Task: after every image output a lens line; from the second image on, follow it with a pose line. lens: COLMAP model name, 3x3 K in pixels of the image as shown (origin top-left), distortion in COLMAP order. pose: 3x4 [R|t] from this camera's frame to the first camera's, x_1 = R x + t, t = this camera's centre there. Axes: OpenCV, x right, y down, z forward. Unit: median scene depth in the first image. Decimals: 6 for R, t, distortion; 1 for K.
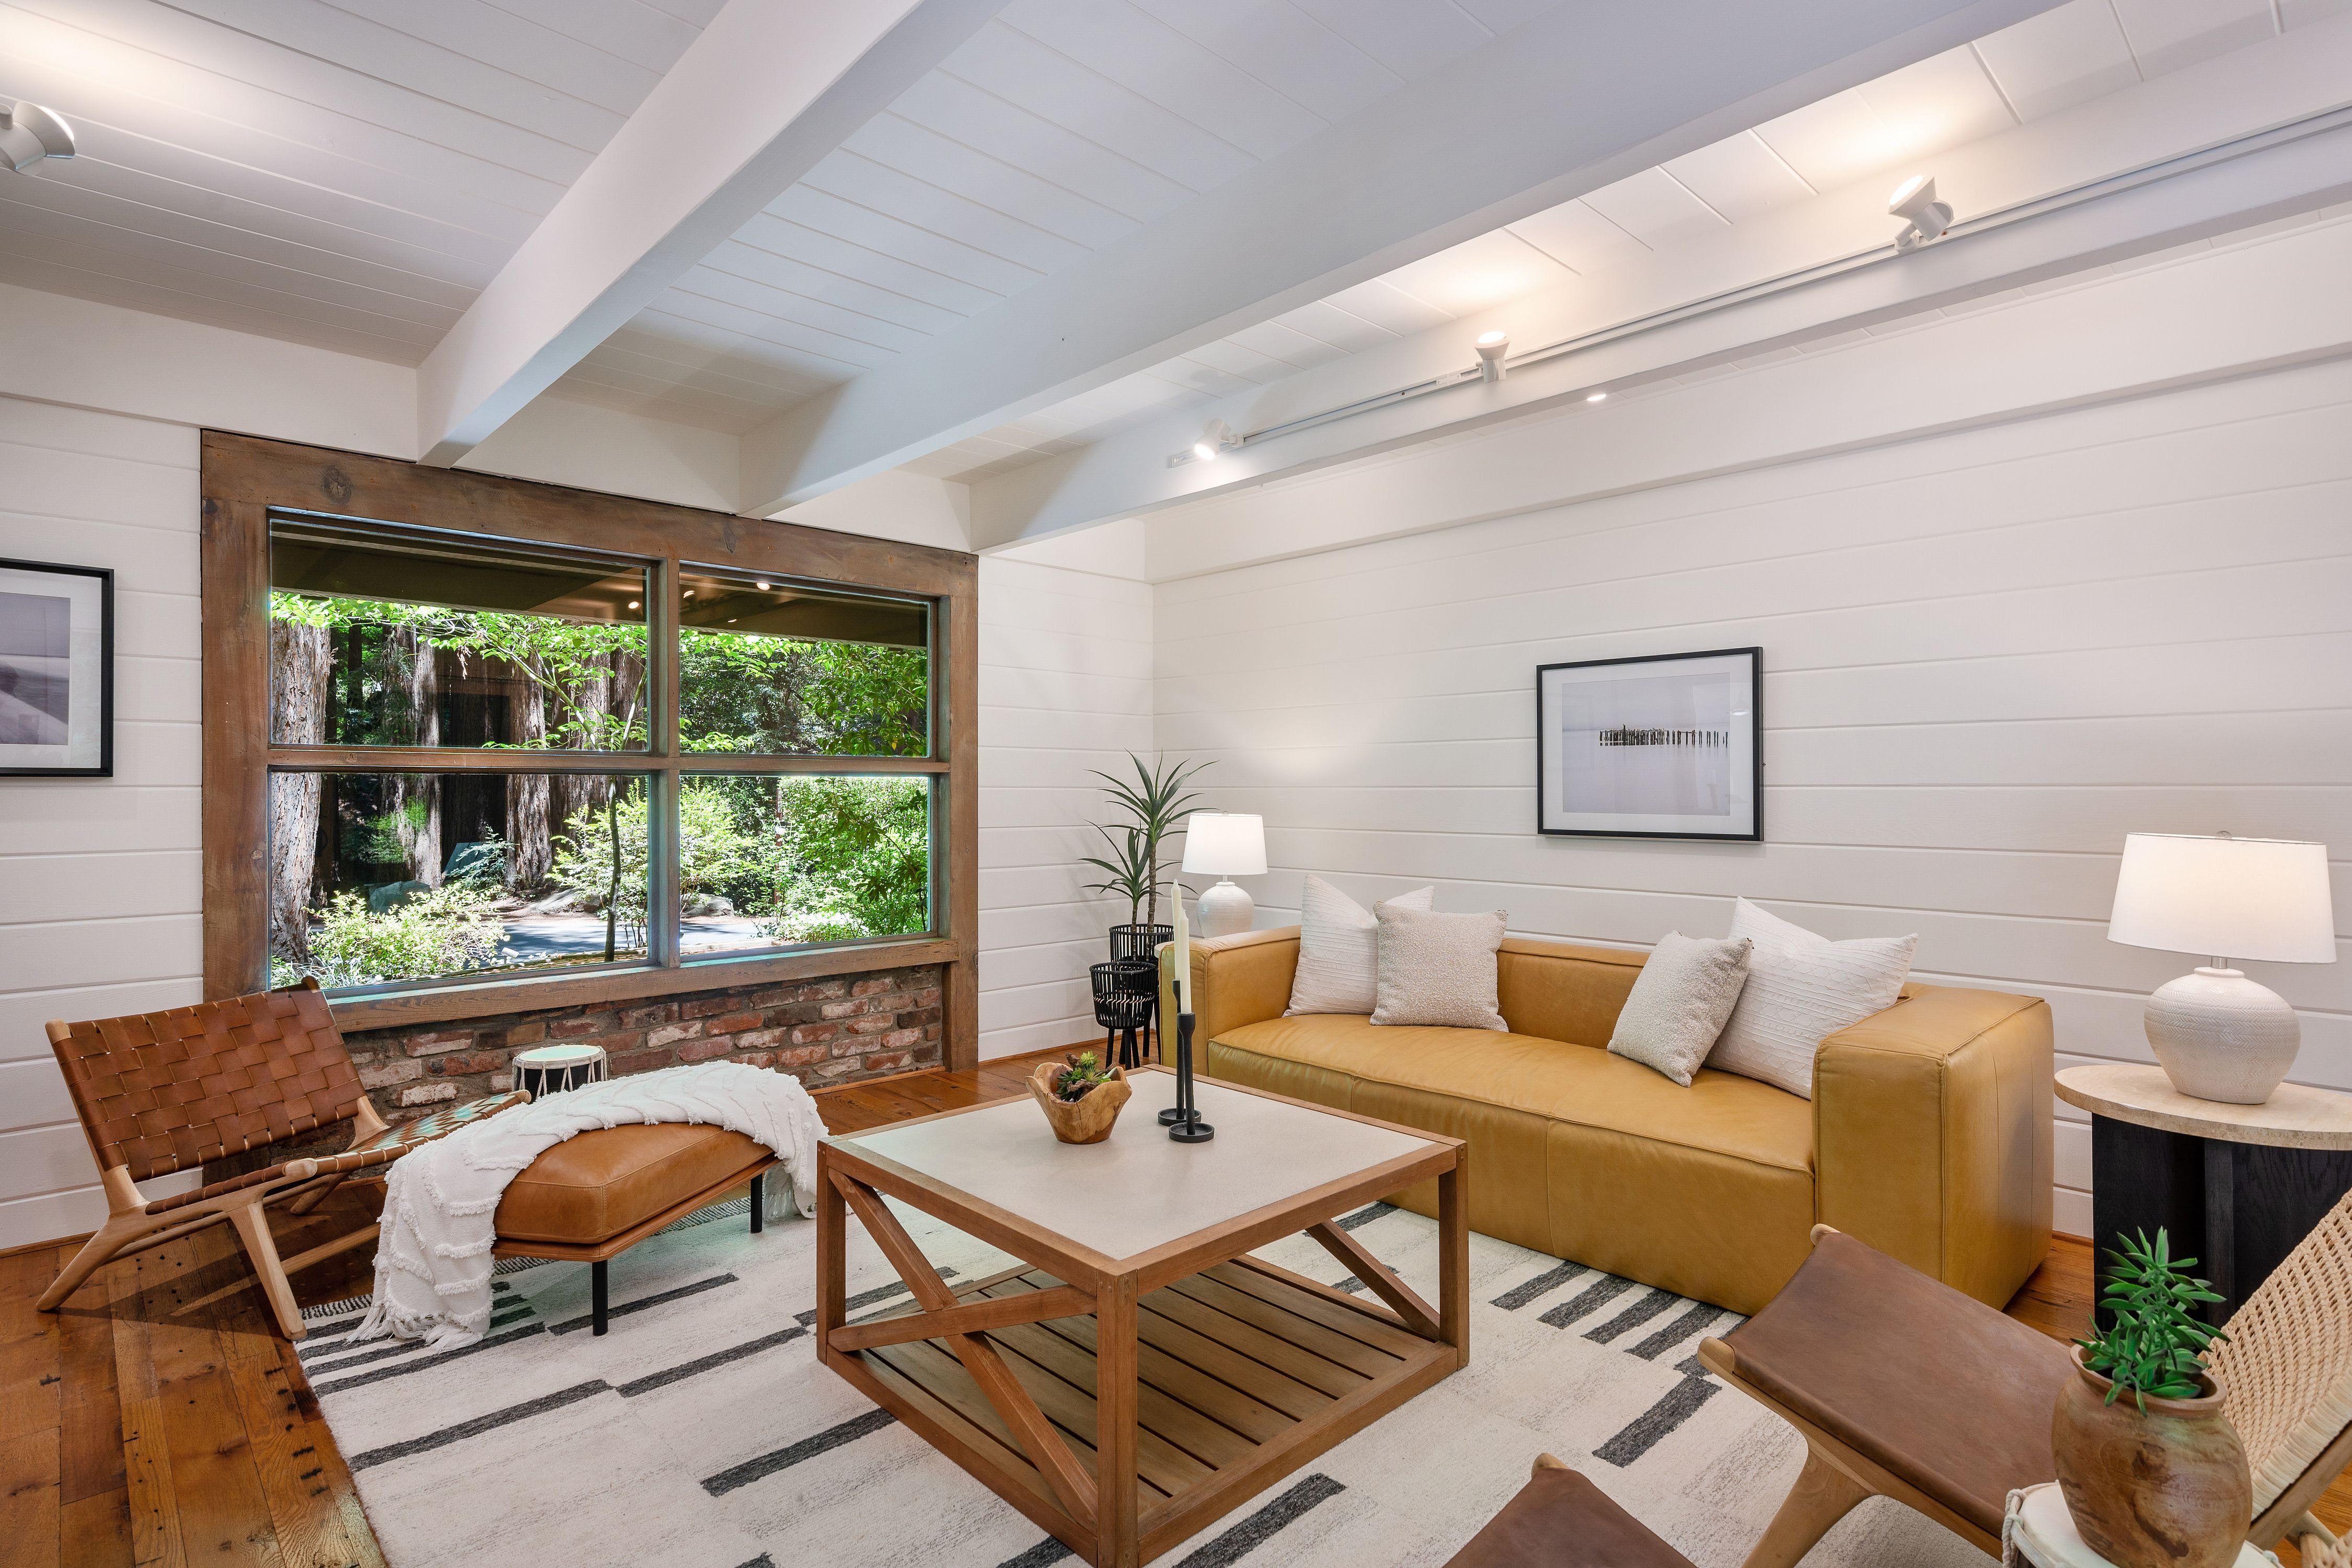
lens RADIAL K [[1171.5, 0, 1190.0], [0, 1171.5, 776.8], [0, 0, 1]] dist [-0.001395, -0.000242]
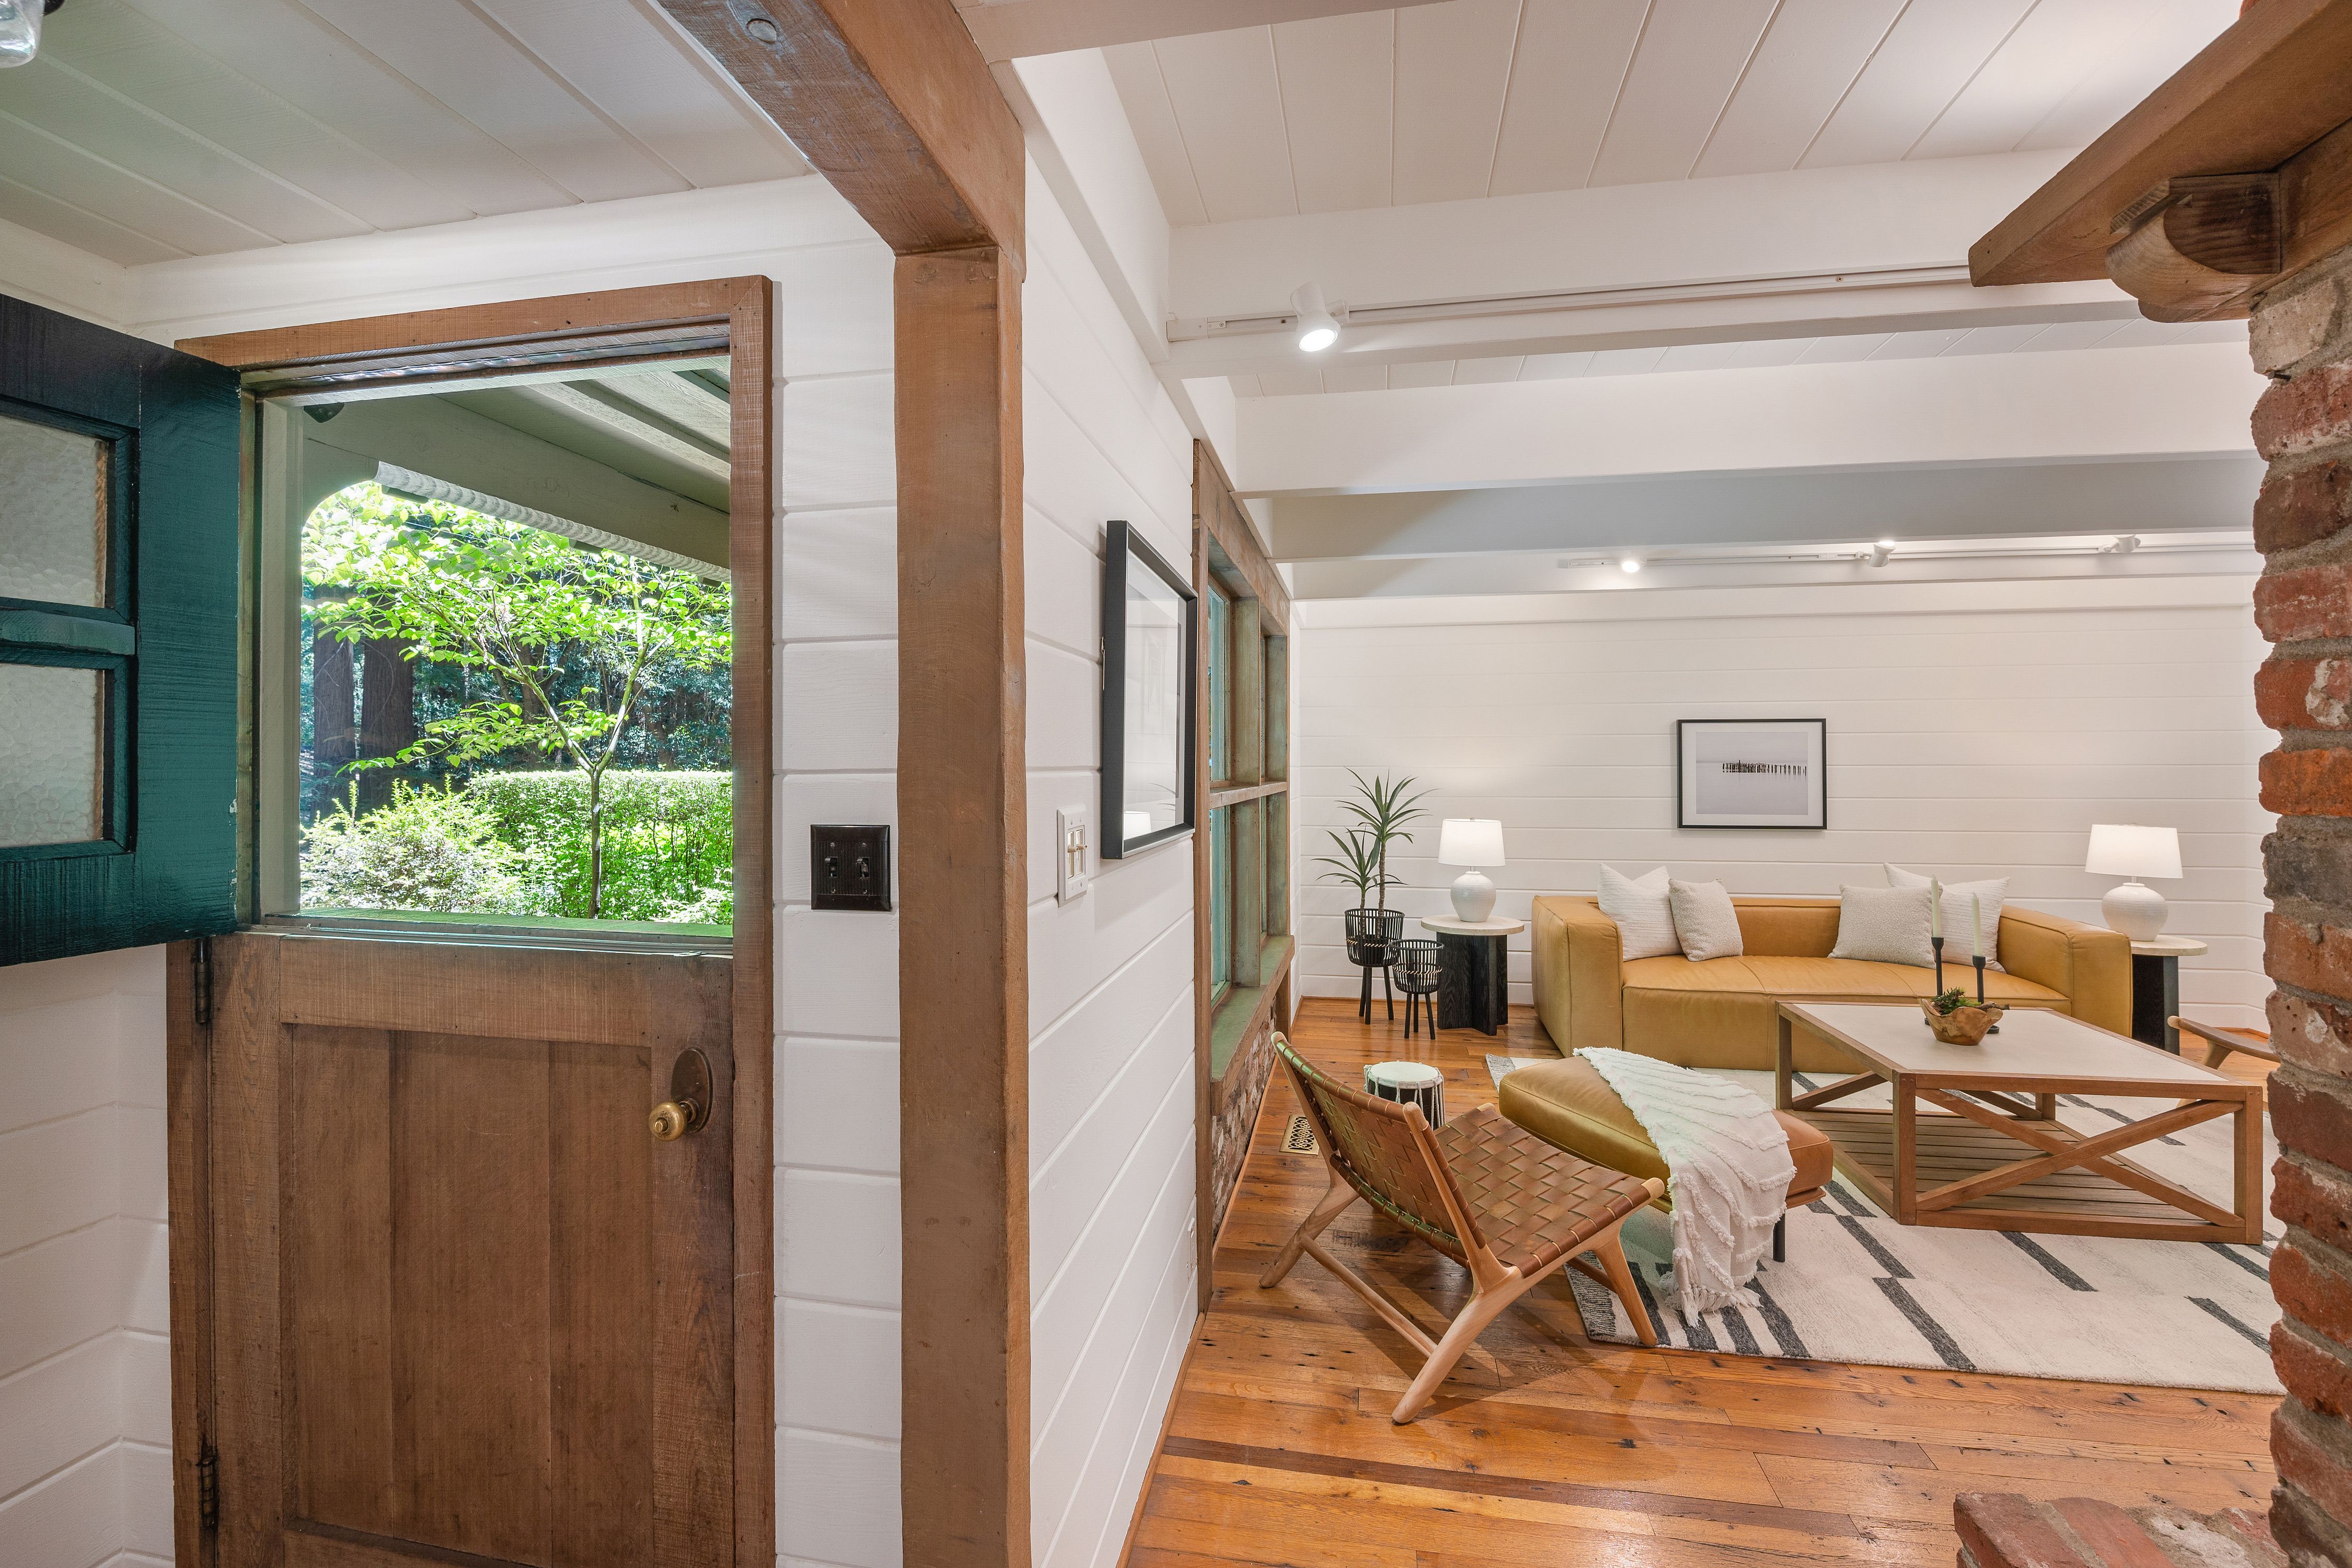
lens RADIAL K [[1012.6, 0, 1183.9], [0, 1012.6, 750.3], [0, 0, 1]] dist [-0.017713, -0.000384]
pose [[0.813630, 0.009039, 0.581313, -0.944064], [-0.005202, 0.999952, -0.008267, -0.037184], [-0.581360, 0.003703, 0.813638, 0.275260]]
